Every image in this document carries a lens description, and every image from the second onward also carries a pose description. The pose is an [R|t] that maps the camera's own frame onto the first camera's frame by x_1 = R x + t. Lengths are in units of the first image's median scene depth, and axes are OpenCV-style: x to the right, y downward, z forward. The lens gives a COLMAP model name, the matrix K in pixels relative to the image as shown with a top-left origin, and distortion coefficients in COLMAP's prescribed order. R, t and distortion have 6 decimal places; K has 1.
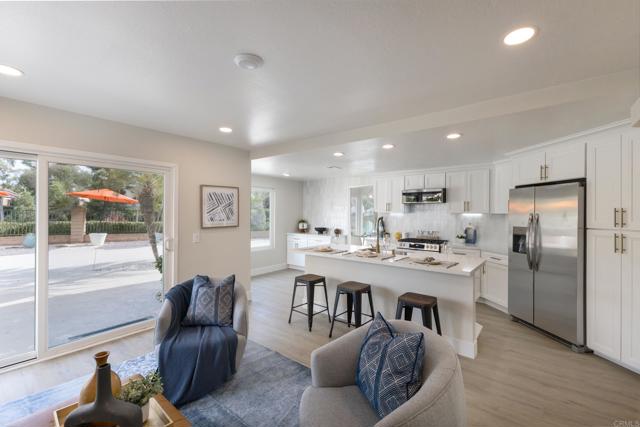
lens RADIAL K [[277.8, 0, 319.9], [0, 277.8, 211.0], [0, 0, 1]] dist [0.017437, -0.000068]
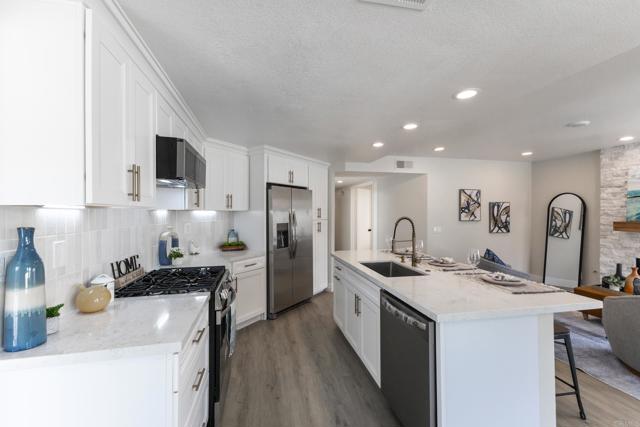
lens RADIAL K [[277.8, 0, 319.9], [0, 277.8, 211.0], [0, 0, 1]] dist [0.017437, -0.000068]
pose [[-0.777939, 0.003045, 0.628332, -0.060686], [-0.001231, 0.999979, -0.006371, 0.015849], [-0.628339, -0.005730, -0.777919, 1.761863]]
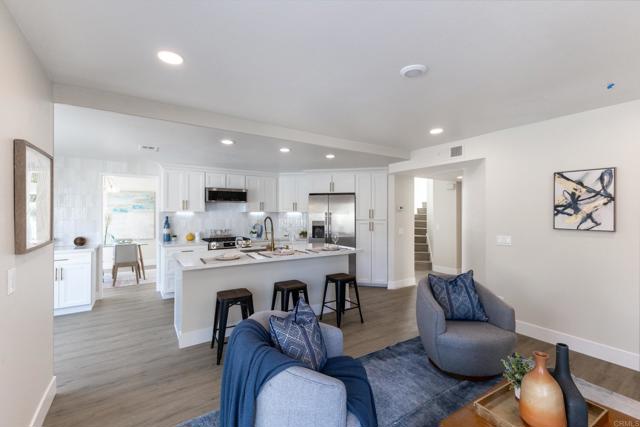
lens RADIAL K [[277.8, 0, 319.9], [0, 277.8, 211.0], [0, 0, 1]] dist [0.017437, -0.000068]
pose [[0.317022, 0.005451, 0.948402, -0.720995], [-0.003335, 0.999984, -0.004633, 0.010132], [-0.948412, -0.001694, 0.317035, 0.531400]]
